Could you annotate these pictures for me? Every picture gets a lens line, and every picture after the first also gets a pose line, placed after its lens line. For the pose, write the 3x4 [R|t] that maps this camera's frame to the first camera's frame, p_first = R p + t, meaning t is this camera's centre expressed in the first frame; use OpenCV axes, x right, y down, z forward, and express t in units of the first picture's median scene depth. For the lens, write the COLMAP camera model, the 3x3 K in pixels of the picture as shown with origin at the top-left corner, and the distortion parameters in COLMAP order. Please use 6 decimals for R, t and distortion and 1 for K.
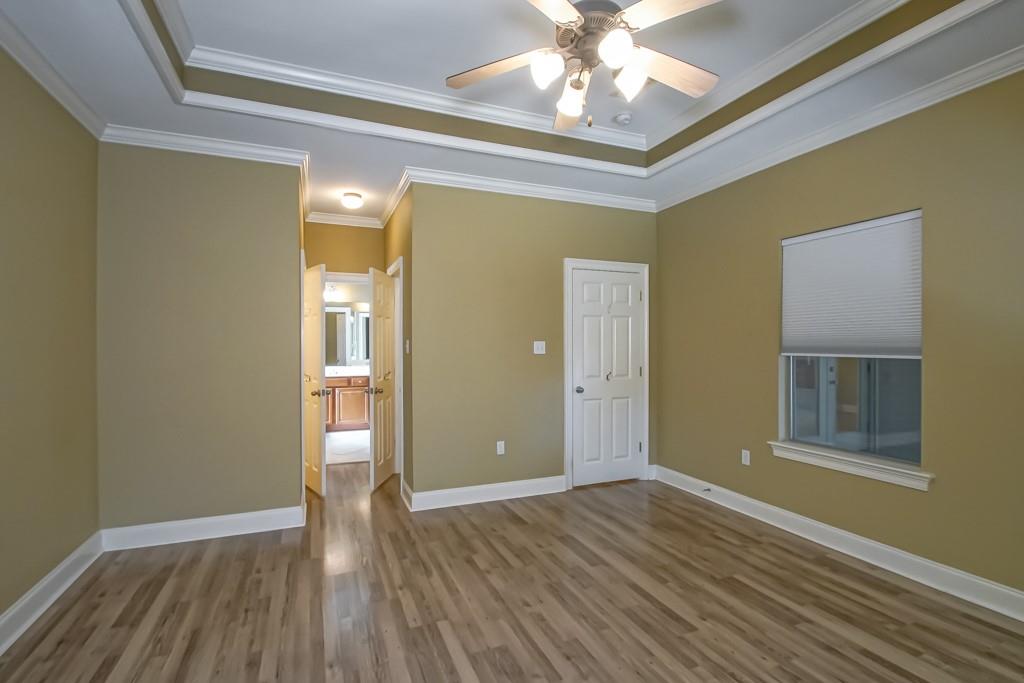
lens RADIAL K [[468.8, 0, 509.0], [0, 468.8, 342.8], [0, 0, 1]] dist [-0.000957, -0.008782]
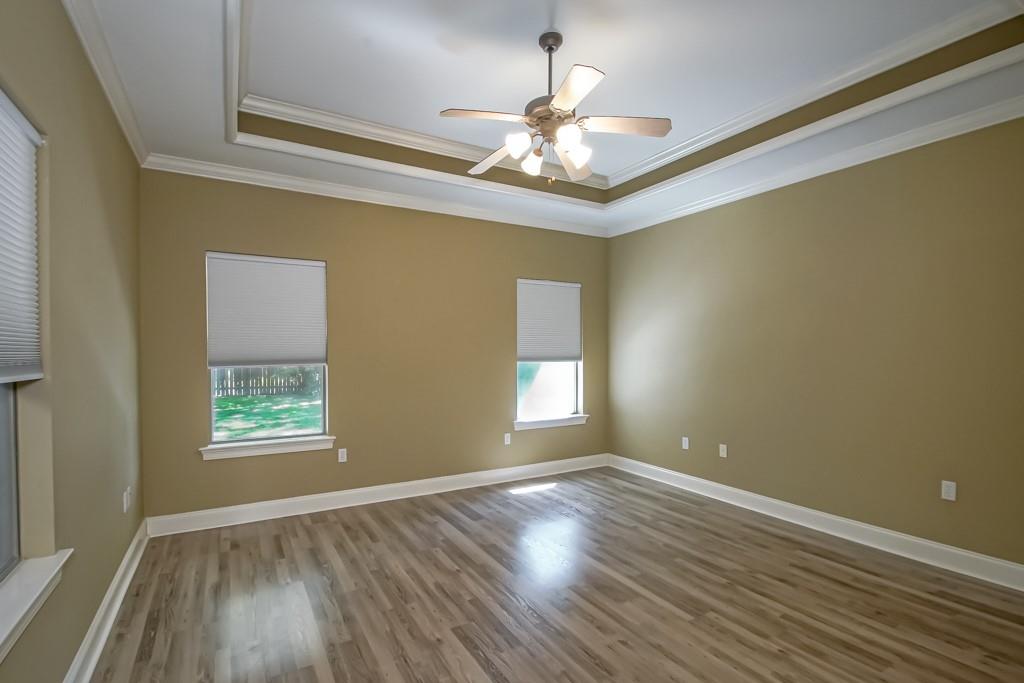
lens RADIAL K [[468.8, 0, 513.6], [0, 468.8, 347.4], [0, 0, 1]] dist [-0.000957, -0.008782]
pose [[-0.987959, 0.002549, -0.154694, 0.409235], [0.003590, 0.999973, -0.006448, -0.008310], [0.154673, -0.006926, -0.987941, 1.974023]]
